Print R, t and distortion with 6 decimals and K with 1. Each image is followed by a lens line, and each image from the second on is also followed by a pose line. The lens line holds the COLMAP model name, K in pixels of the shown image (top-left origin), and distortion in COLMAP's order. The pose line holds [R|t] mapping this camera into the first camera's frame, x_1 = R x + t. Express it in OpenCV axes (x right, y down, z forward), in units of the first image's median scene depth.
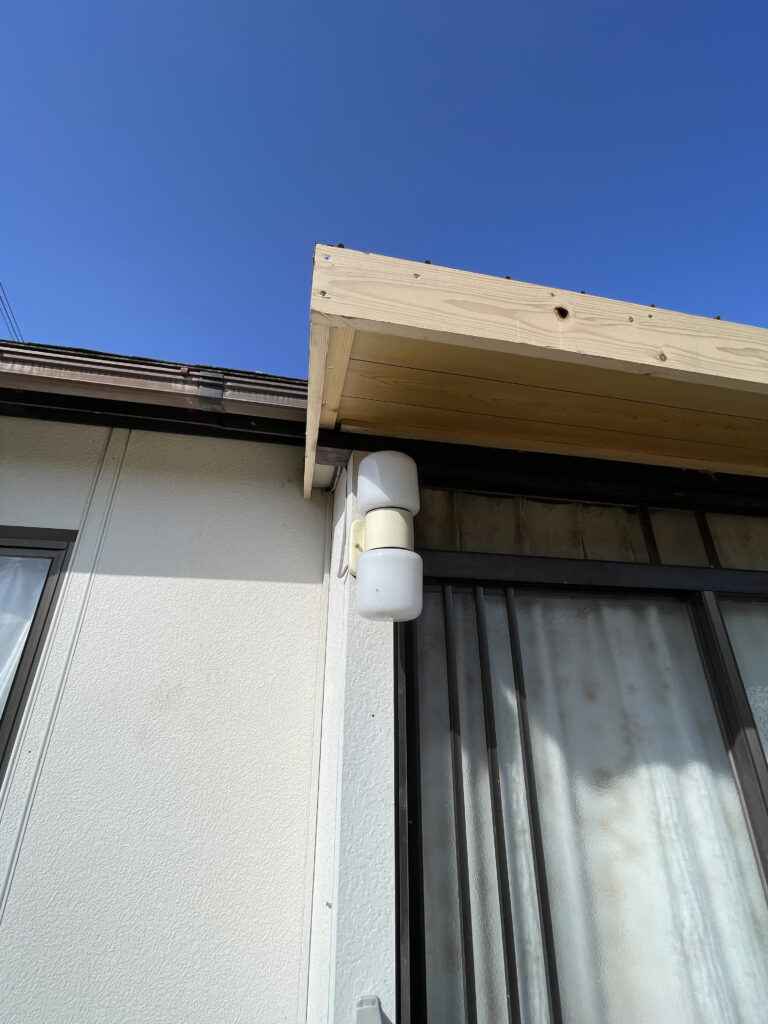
lens RADIAL K [[412.0, 0, 381.1], [0, 412.0, 512.0], [0, 0, 1]] dist [-0.003739, -0.000079]
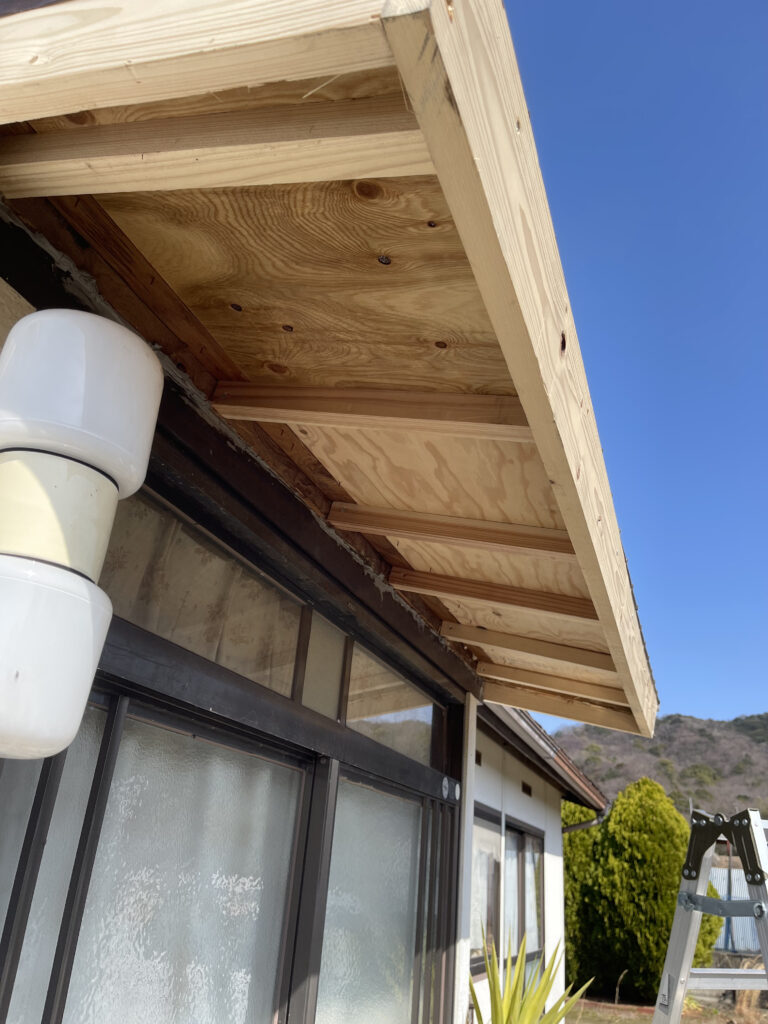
lens RADIAL K [[773.3, 0, 375.2], [0, 773.3, 519.3], [0, 0, 1]] dist [0.065128, -0.087911]
pose [[0.526630, 0.383260, 0.758797, -0.324005], [-0.396921, 0.900189, -0.179199, 0.048531], [-0.751741, -0.206811, 0.626191, 0.276028]]
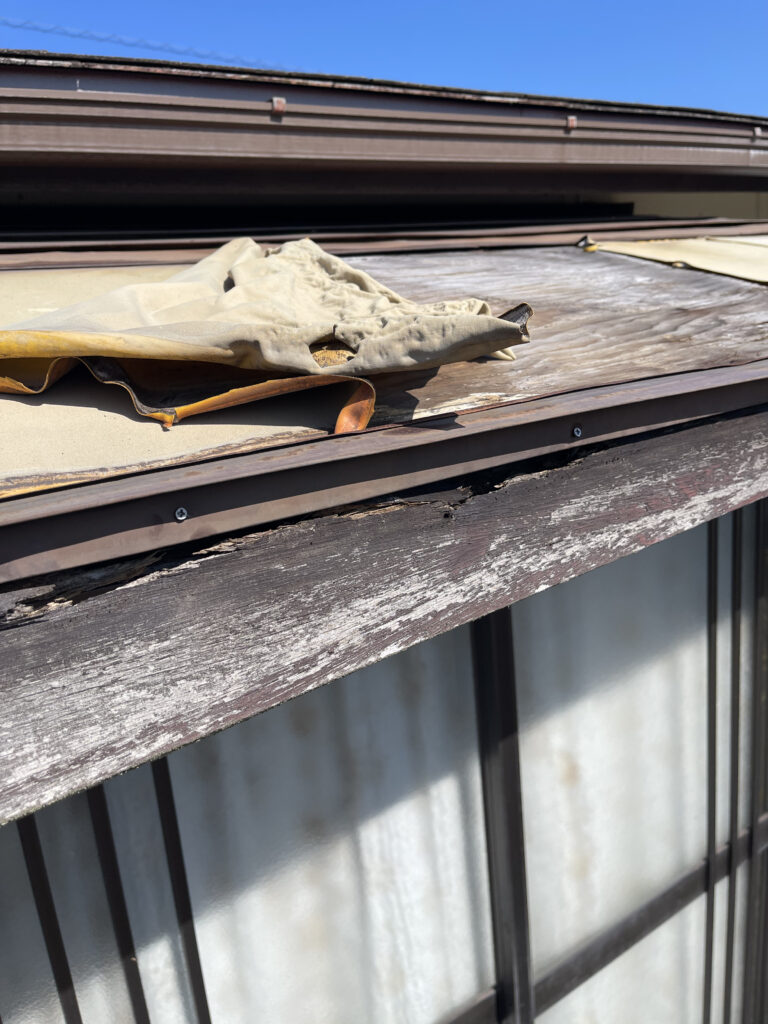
lens RADIAL K [[773.3, 0, 373.2], [0, 773.3, 518.4], [0, 0, 1]] dist [0.065128, -0.087911]
pose [[0.920985, -0.181169, 0.344912, 0.303184], [-0.051212, 0.821325, 0.568157, -0.519389], [-0.386217, -0.540928, 0.747150, 0.304220]]
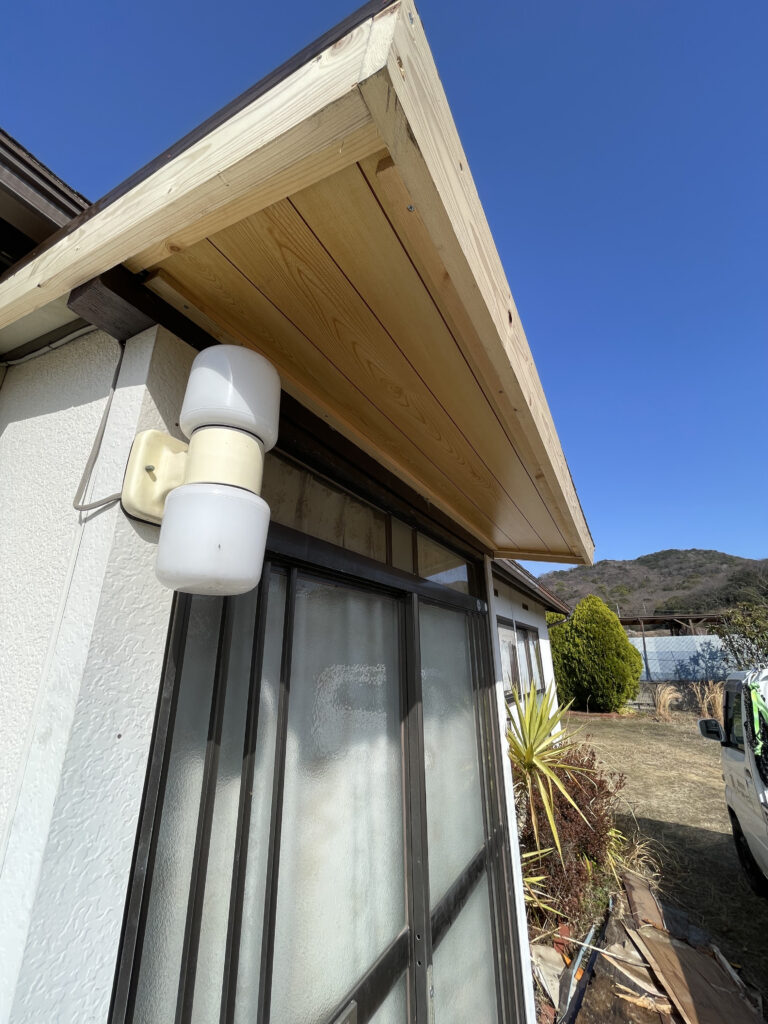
lens RADIAL K [[412.0, 0, 380.5], [0, 412.0, 511.1], [0, 0, 1]] dist [-0.003739, -0.000079]
pose [[0.655234, 0.245086, 0.714564, -0.248419], [-0.276060, 0.958170, -0.075501, 0.089740], [-0.703178, -0.147791, 0.695484, 0.290879]]
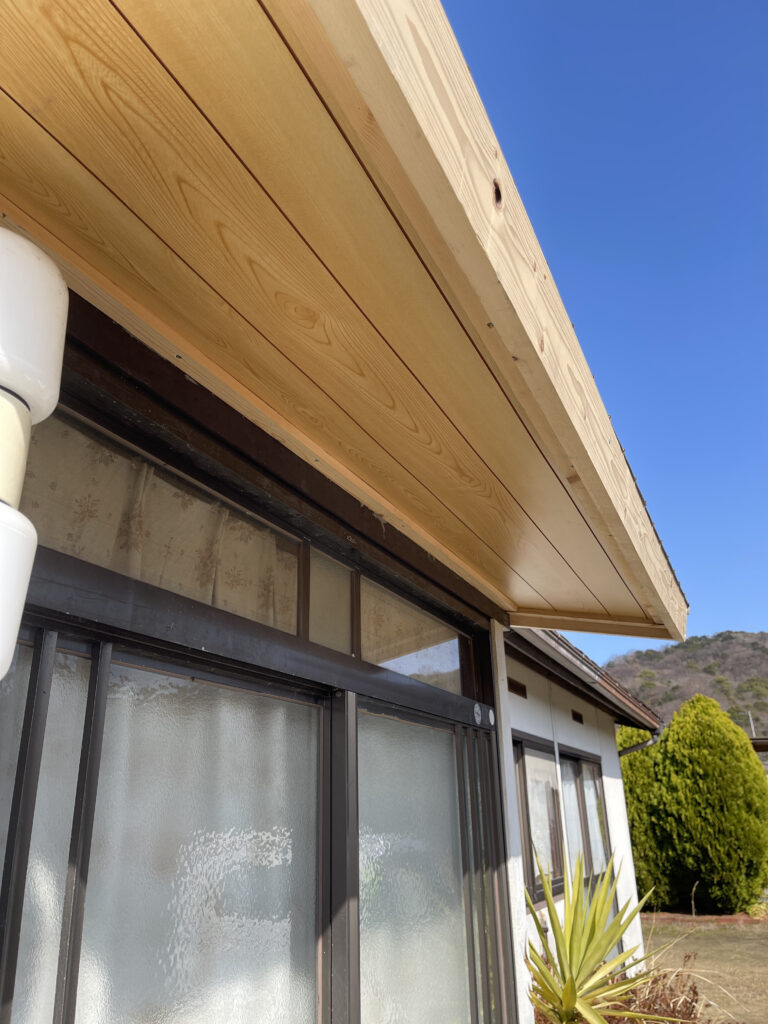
lens RADIAL K [[773.3, 0, 378.4], [0, 773.3, 520.7], [0, 0, 1]] dist [0.065128, -0.087911]
pose [[0.594174, 0.269423, 0.757871, -0.226350], [-0.284078, 0.951801, -0.115648, 0.072558], [-0.752501, -0.146579, 0.642073, 0.240638]]
